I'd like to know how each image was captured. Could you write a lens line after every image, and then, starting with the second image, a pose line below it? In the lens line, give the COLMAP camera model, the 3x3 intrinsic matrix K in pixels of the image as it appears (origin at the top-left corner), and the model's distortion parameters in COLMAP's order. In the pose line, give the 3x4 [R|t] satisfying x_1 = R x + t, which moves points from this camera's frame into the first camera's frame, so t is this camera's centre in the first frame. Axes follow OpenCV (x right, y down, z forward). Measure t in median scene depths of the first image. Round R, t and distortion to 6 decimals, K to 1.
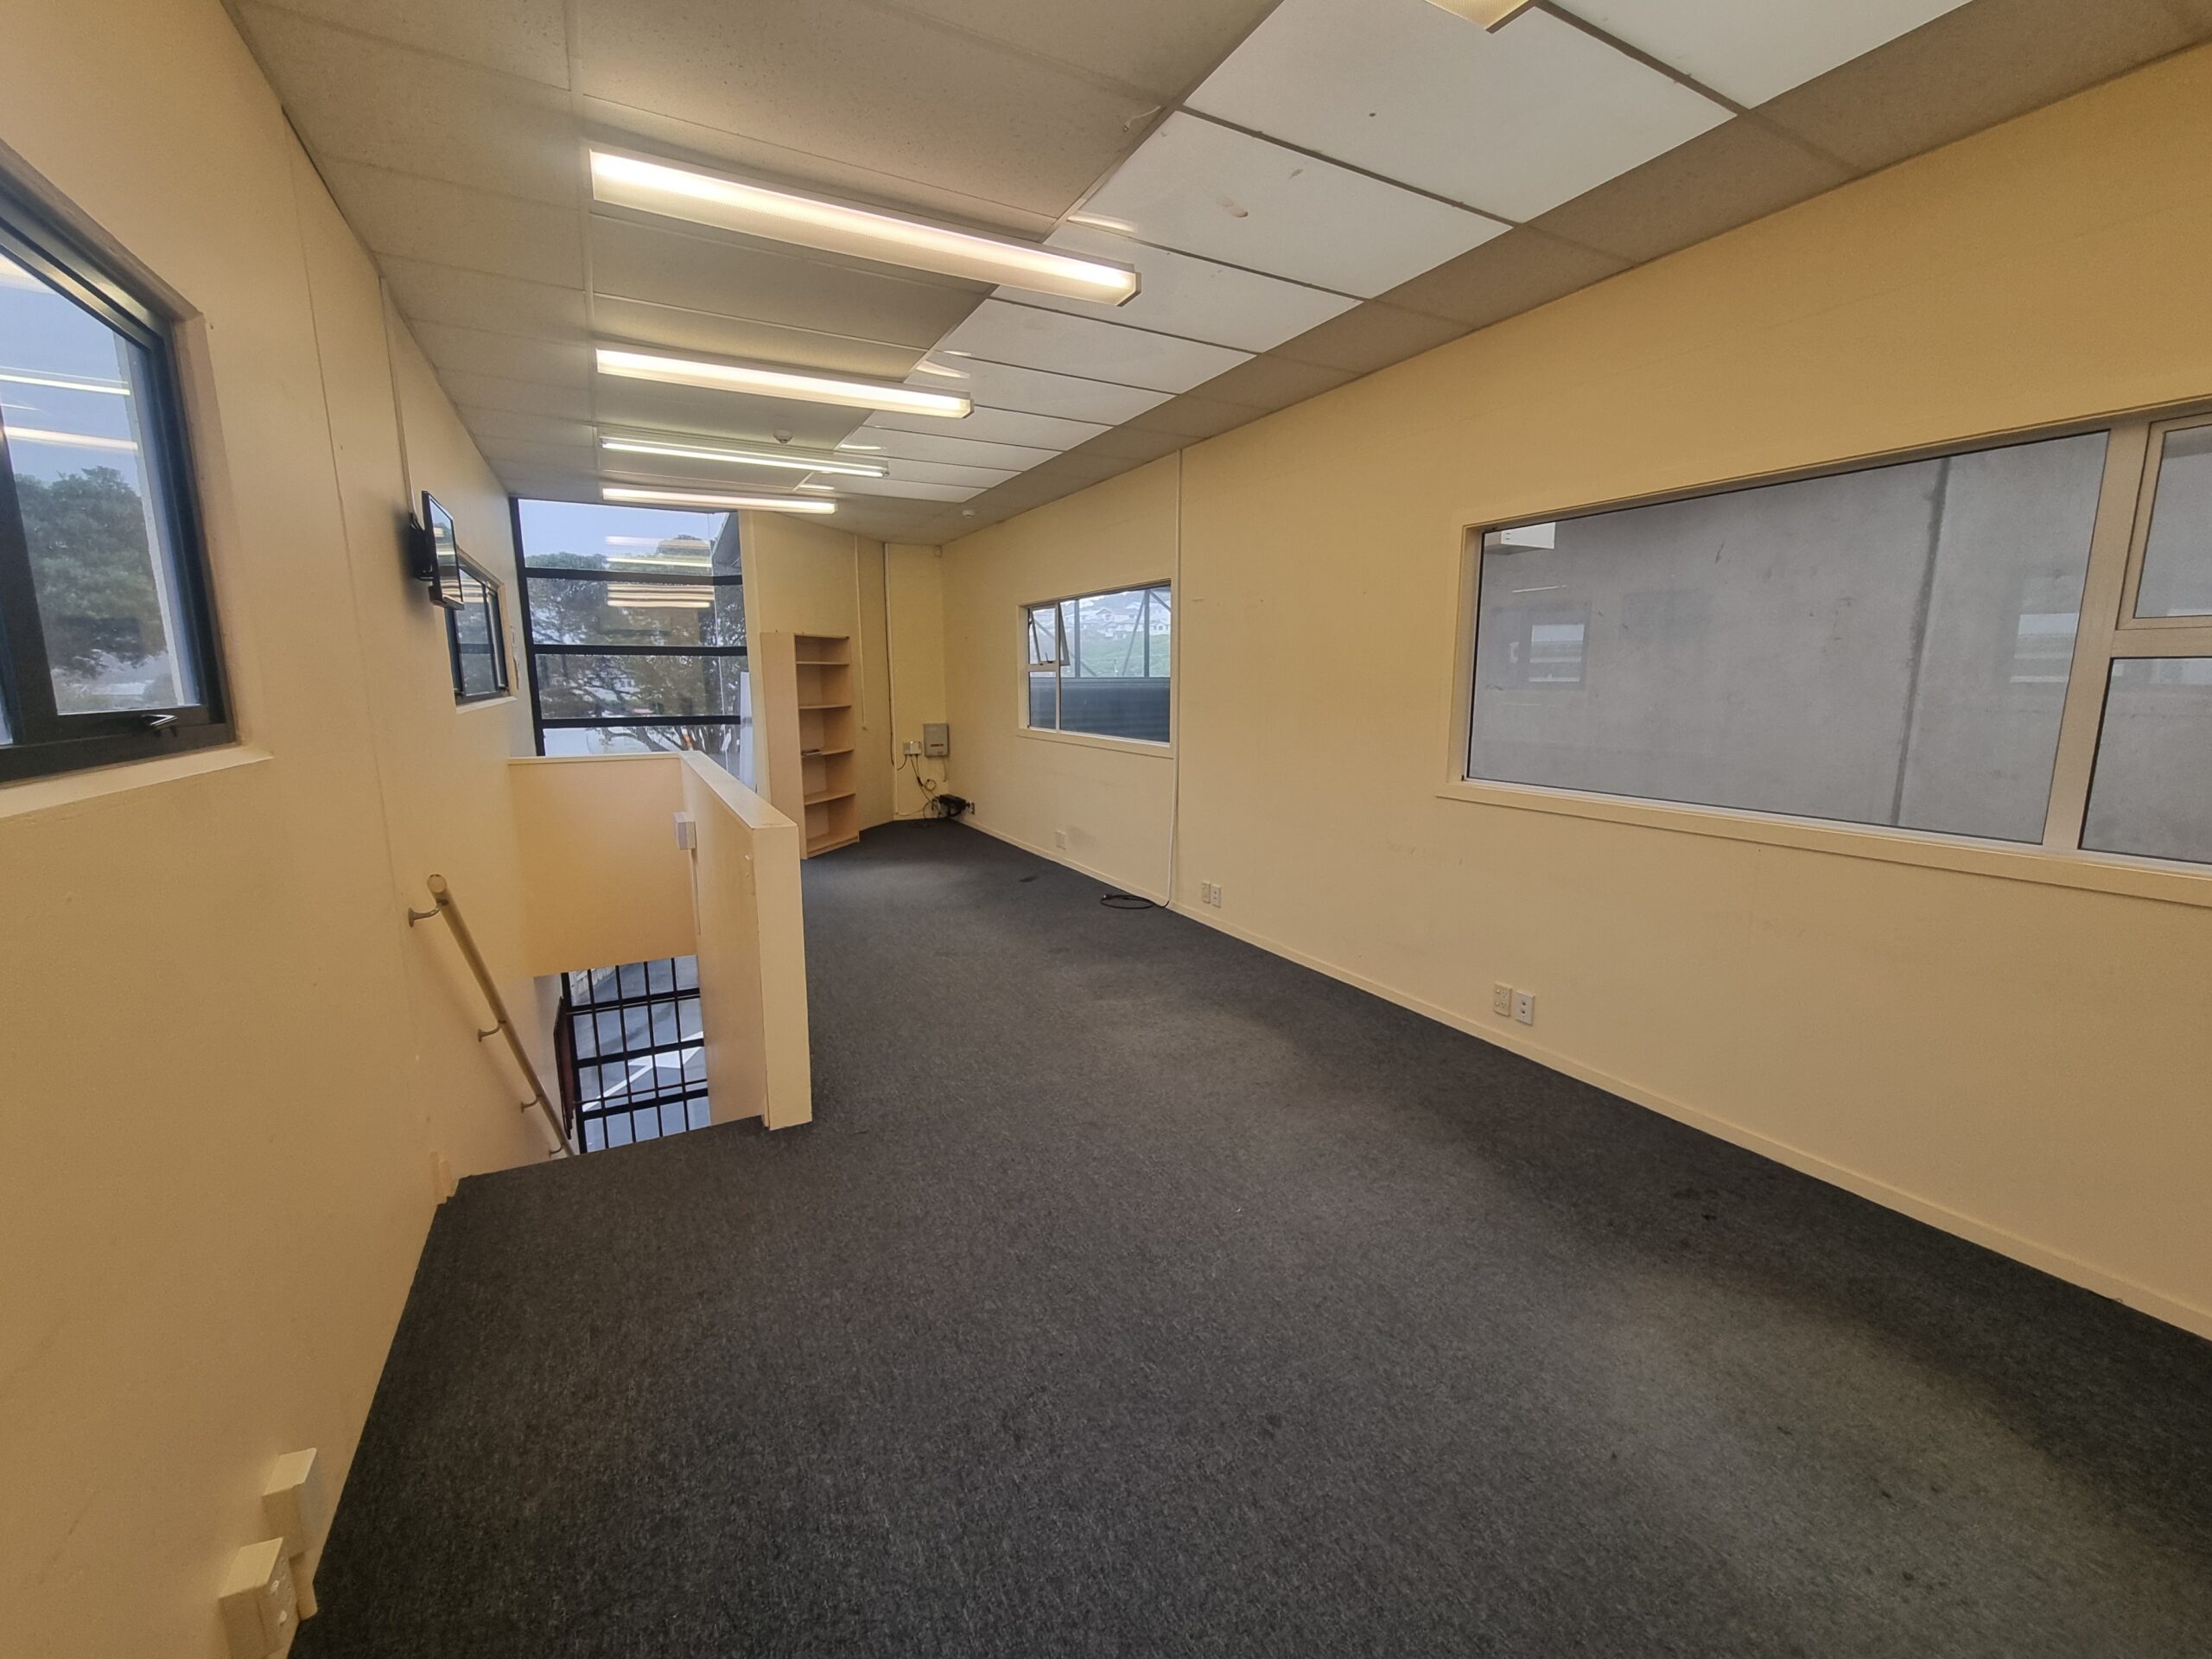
lens RADIAL K [[901.6, 0, 1100.4], [0, 901.6, 827.0], [0, 0, 1]] dist [0.000864, -0.000277]
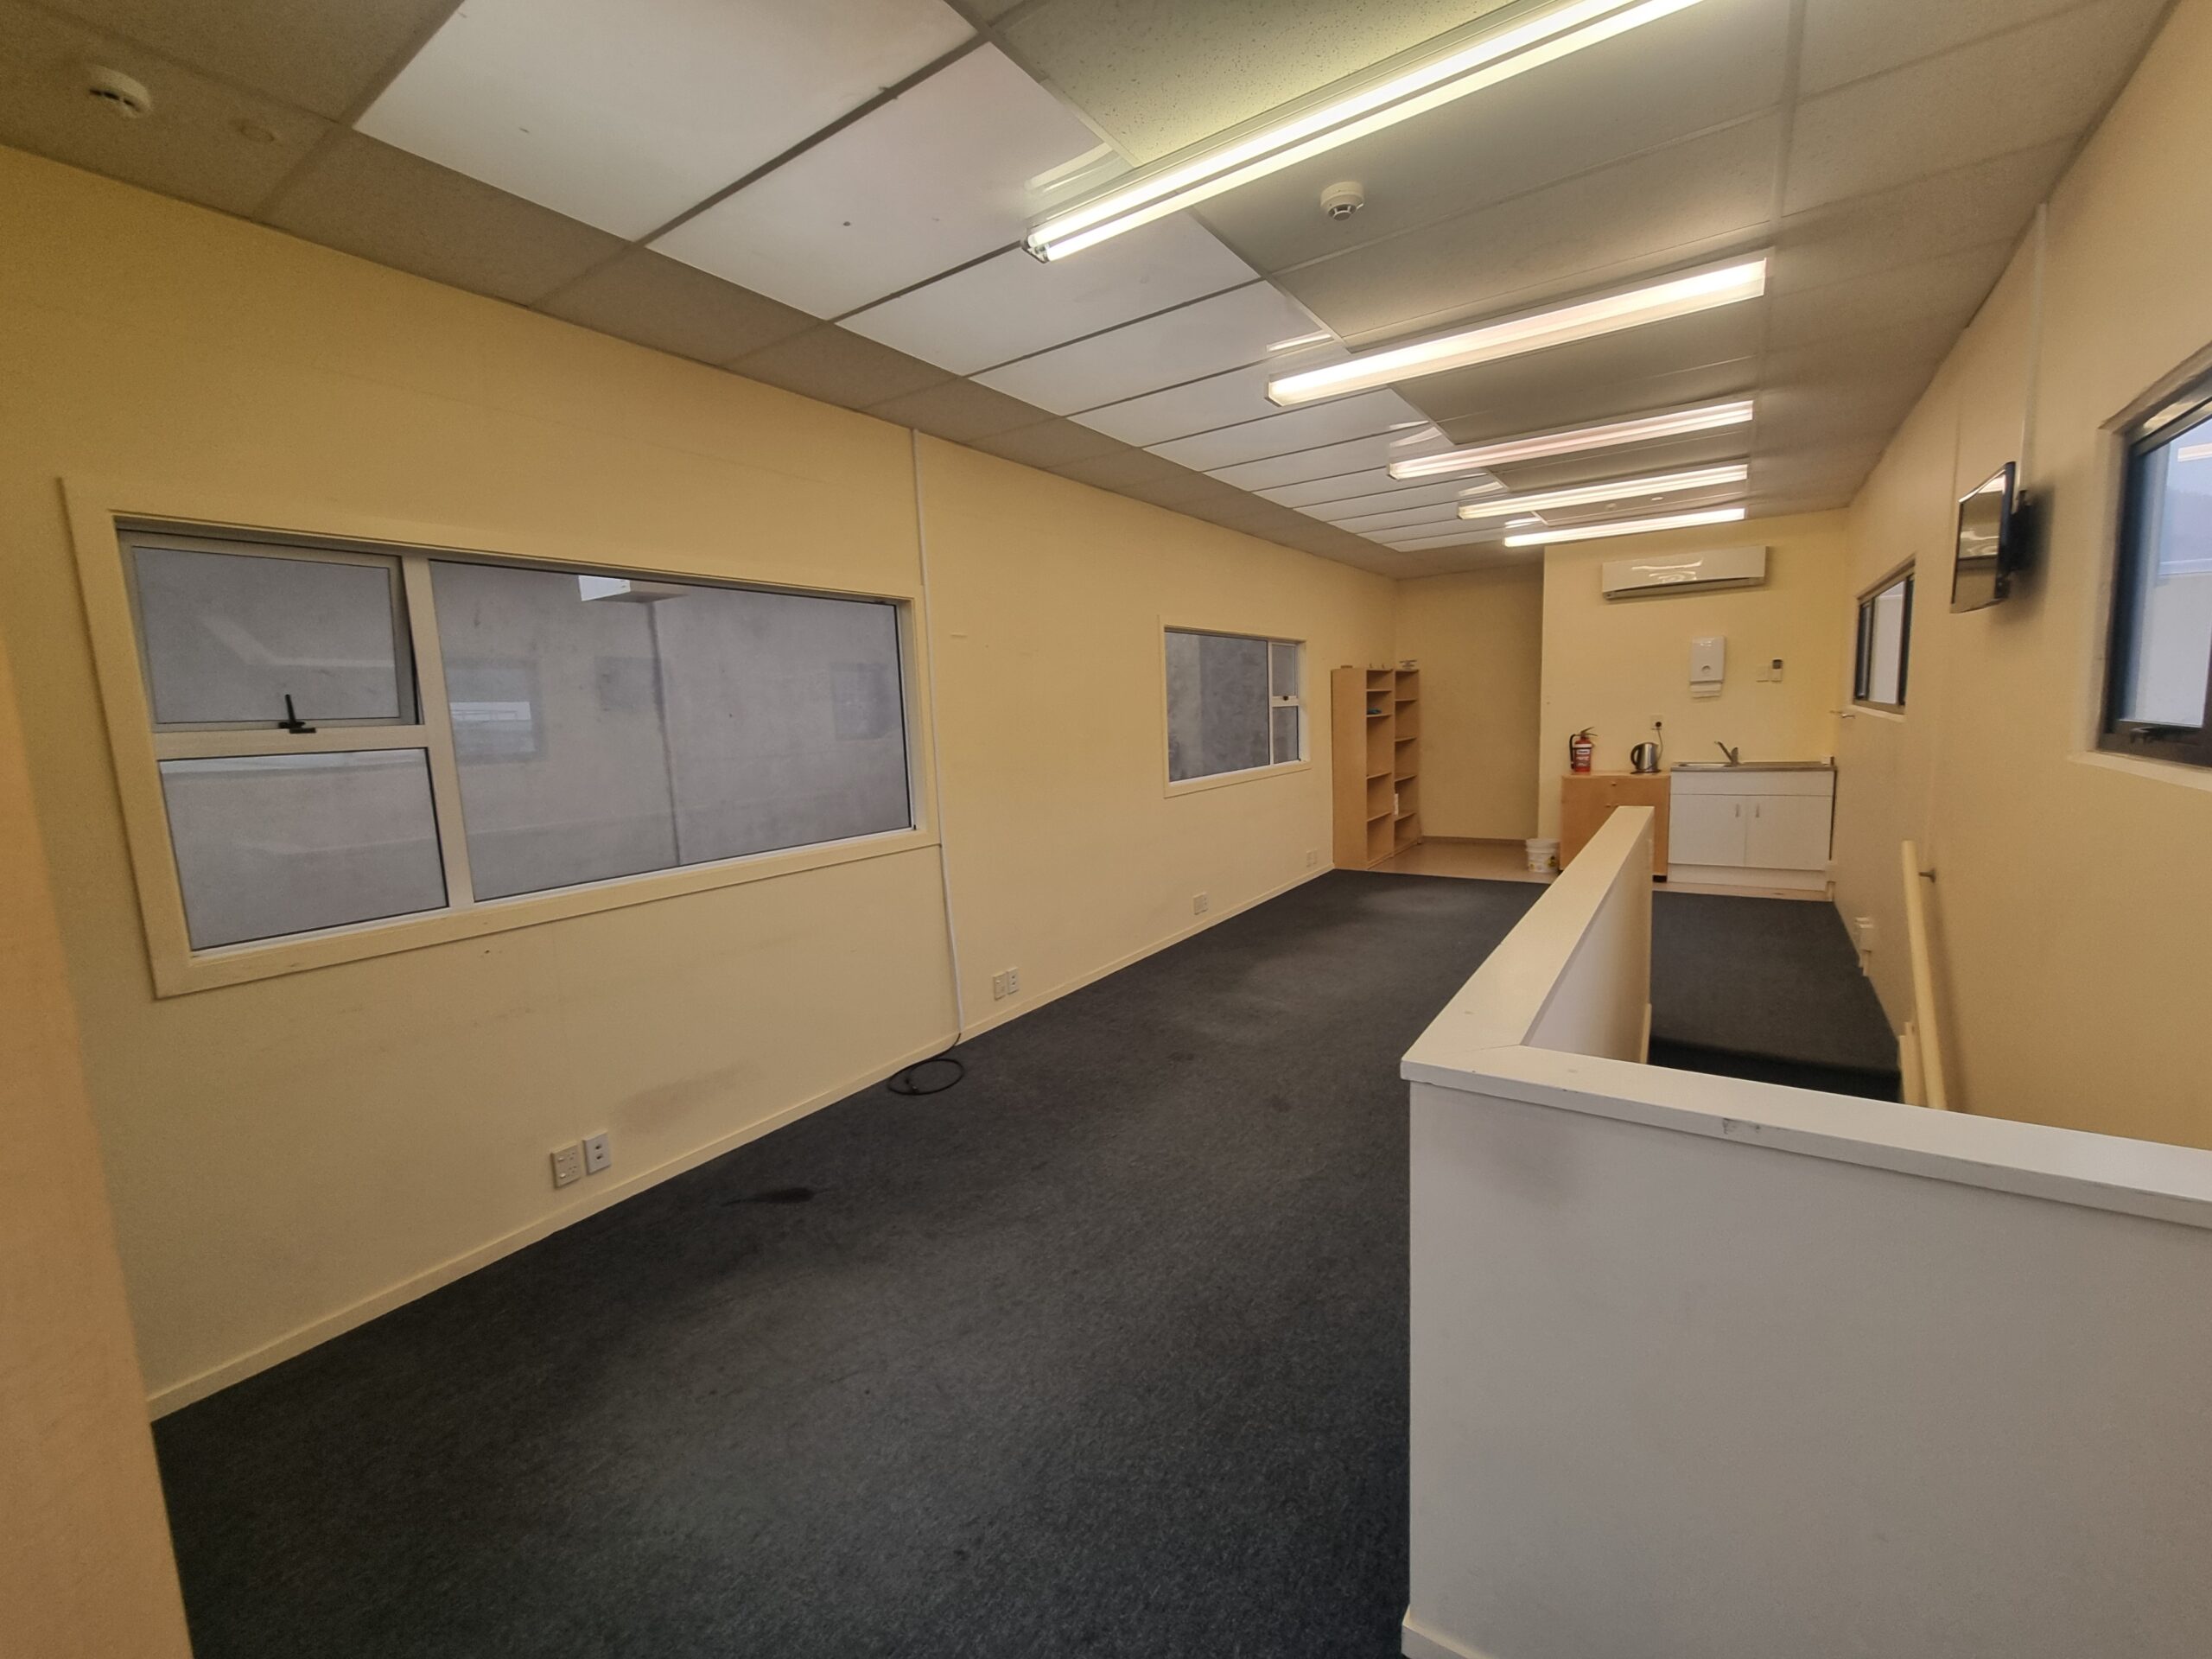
lens RADIAL K [[901.6, 0, 1098.5], [0, 901.6, 829.1], [0, 0, 1]] dist [0.000864, -0.000277]
pose [[-0.463589, -0.090269, 0.881440, -0.665999], [0.187454, 0.962288, 0.197139, -0.220789], [-0.865994, 0.256621, -0.429185, 1.276353]]
